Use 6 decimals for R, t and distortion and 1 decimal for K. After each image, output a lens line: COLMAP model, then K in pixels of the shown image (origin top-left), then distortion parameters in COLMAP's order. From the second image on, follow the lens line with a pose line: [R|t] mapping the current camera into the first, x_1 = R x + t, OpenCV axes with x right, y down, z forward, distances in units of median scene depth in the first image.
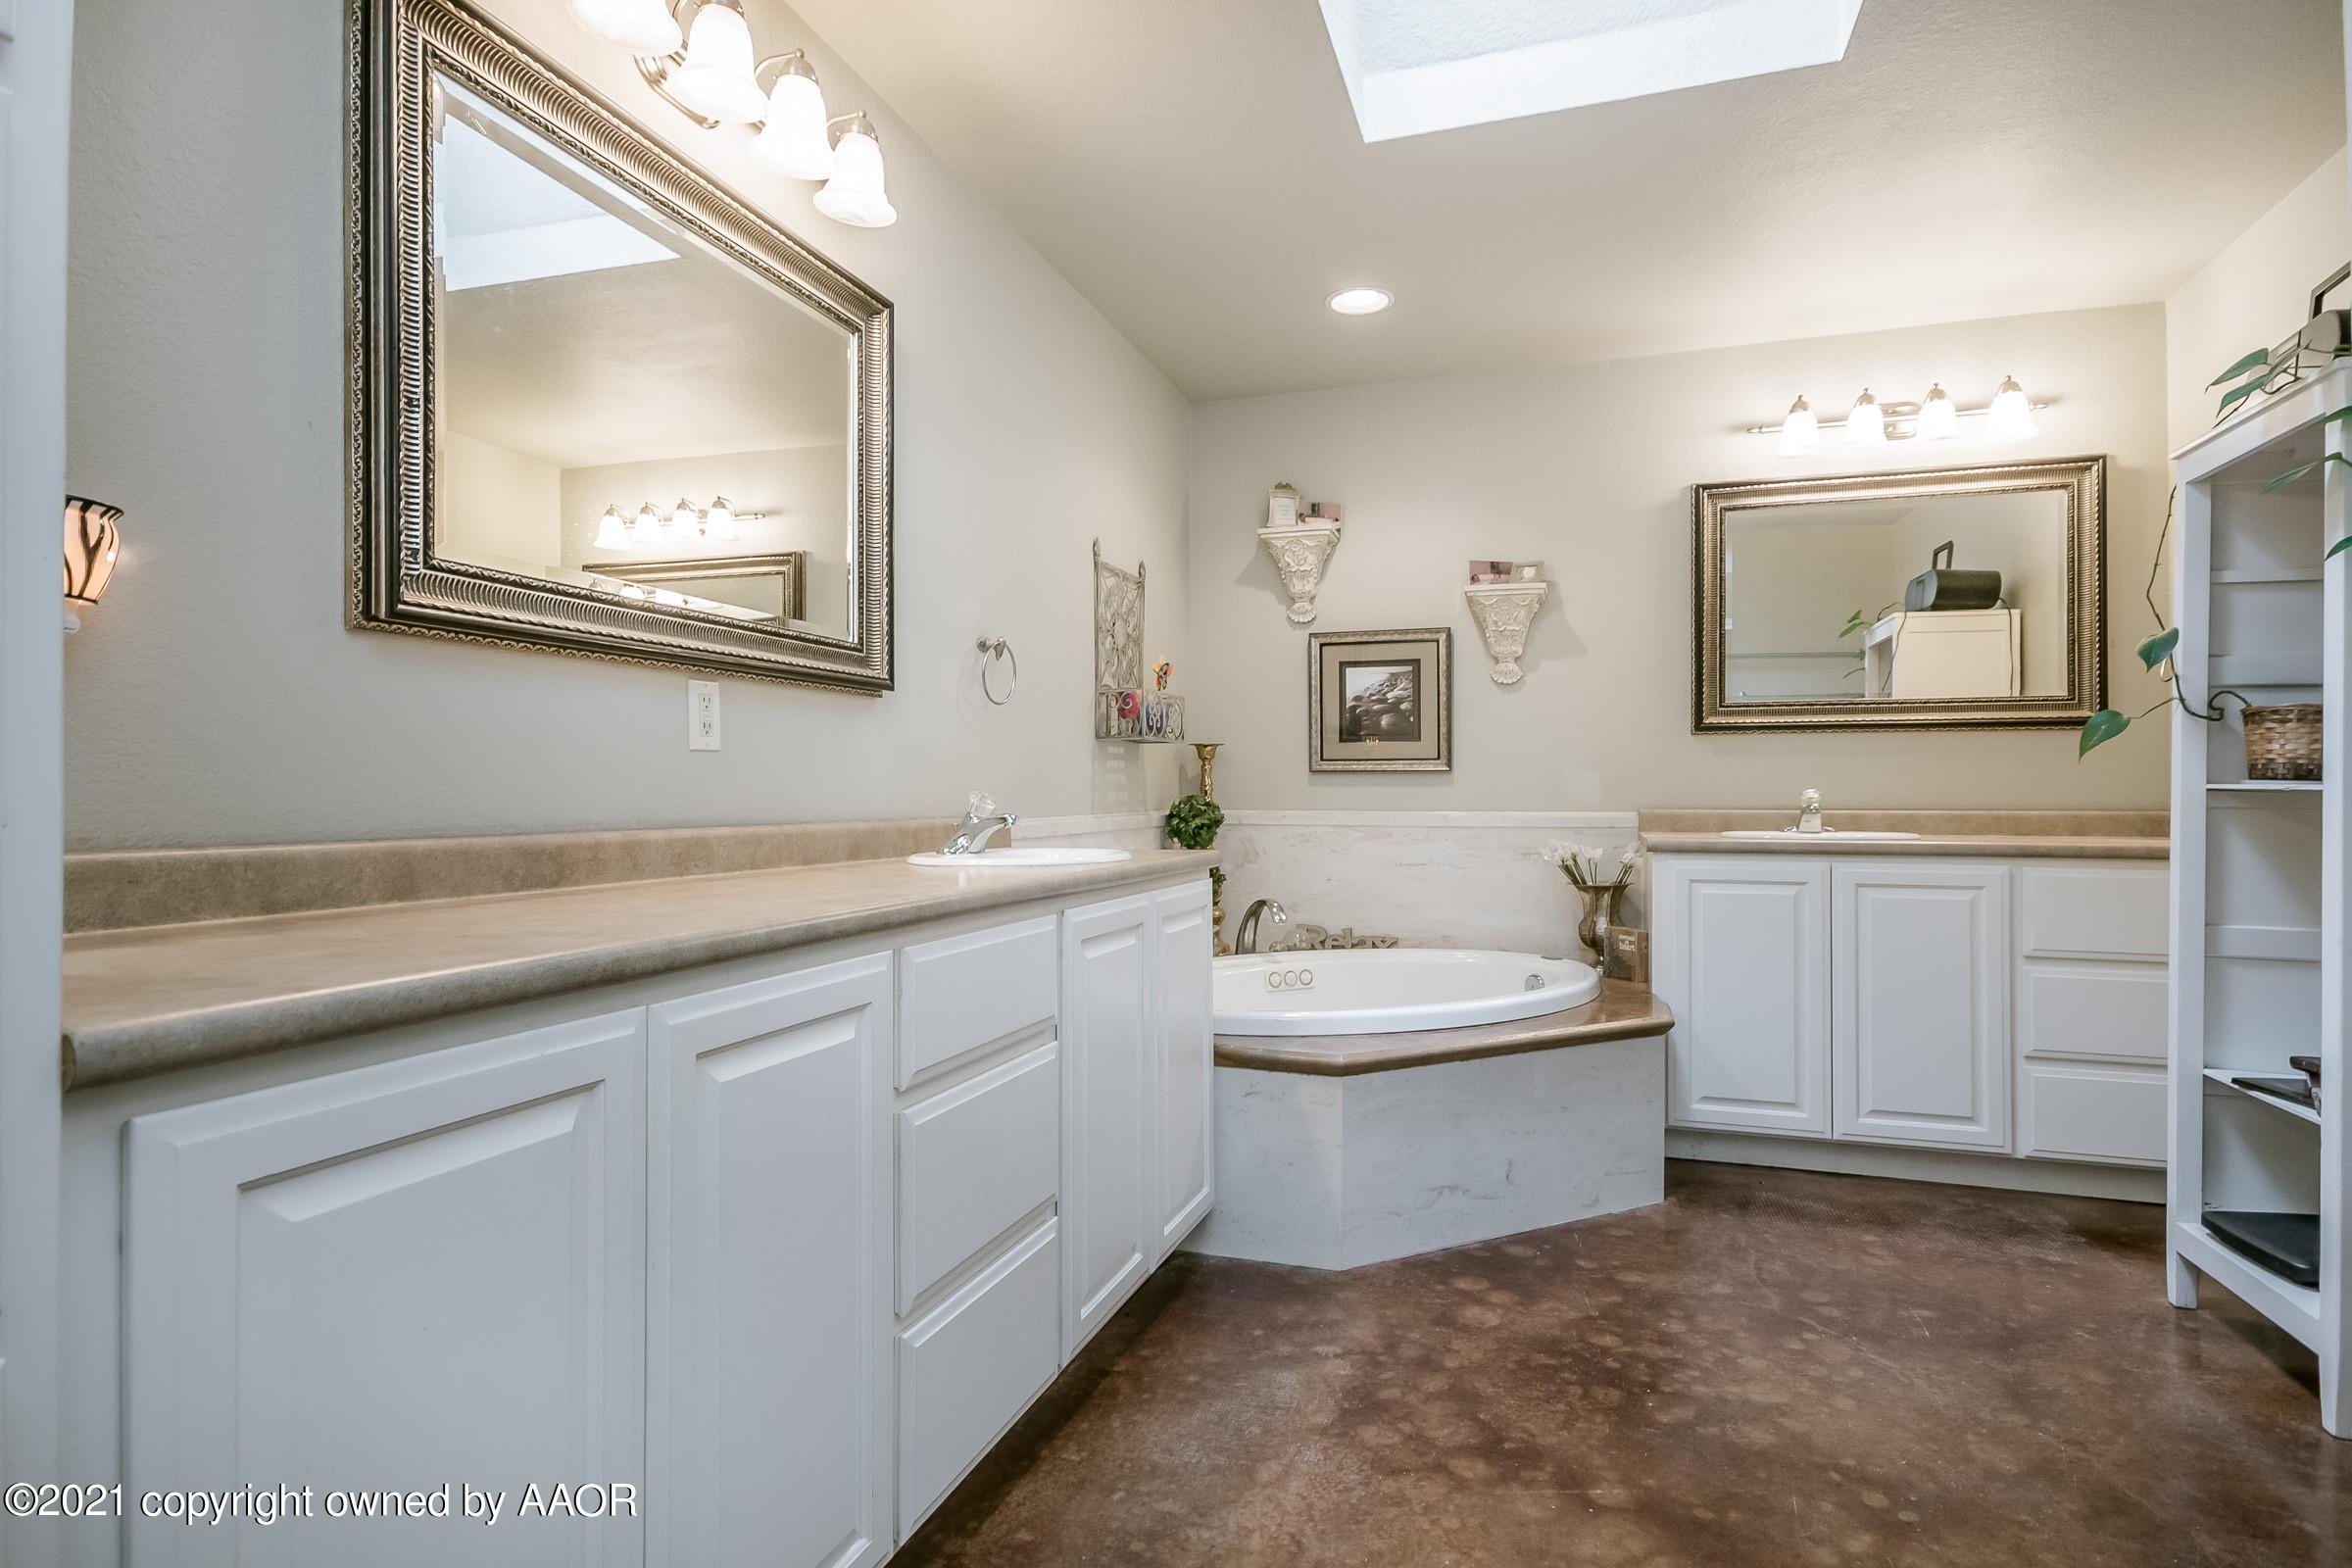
lens RADIAL K [[1247.7, 0, 1177.2], [0, 1247.7, 780.5], [0, 0, 1]] dist [-0.000691, 0.000133]
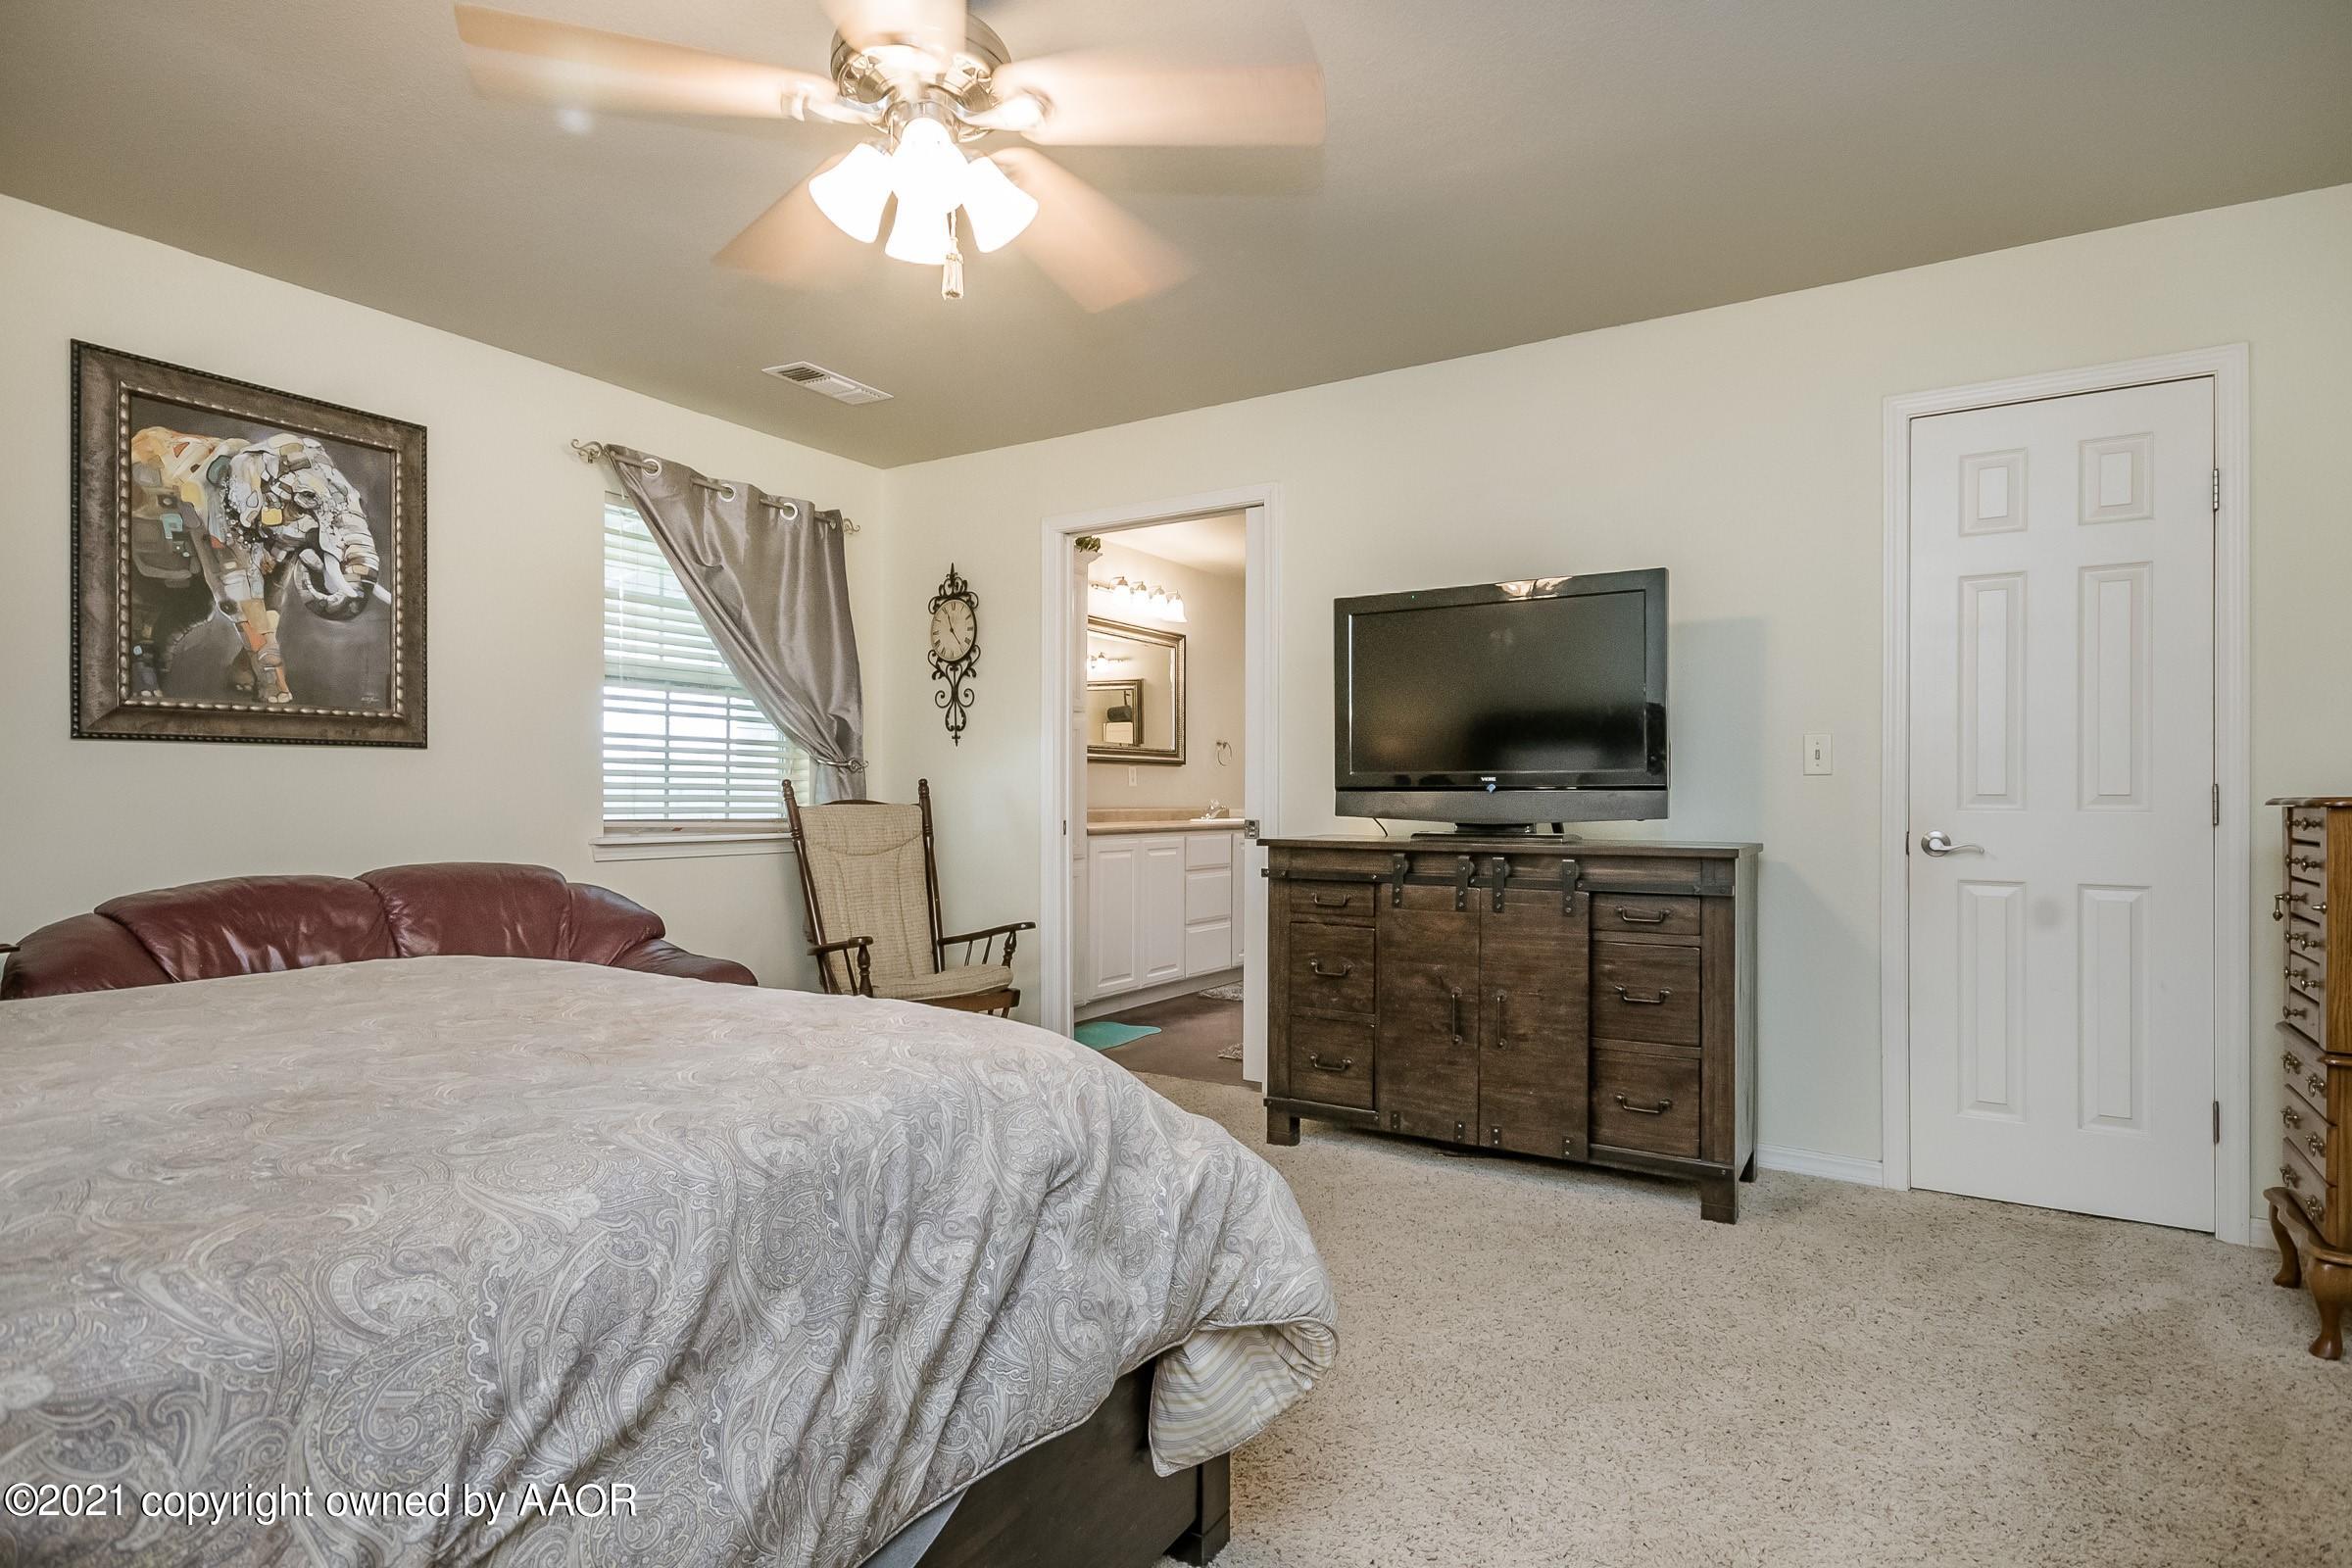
lens RADIAL K [[1247.7, 0, 1172.2], [0, 1247.7, 789.5], [0, 0, 1]] dist [-0.000691, 0.000133]
pose [[0.972848, 0.003618, -0.231415, 0.447264], [-0.004676, 0.999981, -0.004022, -0.000014], [0.231396, 0.004995, 0.972847, -1.978382]]
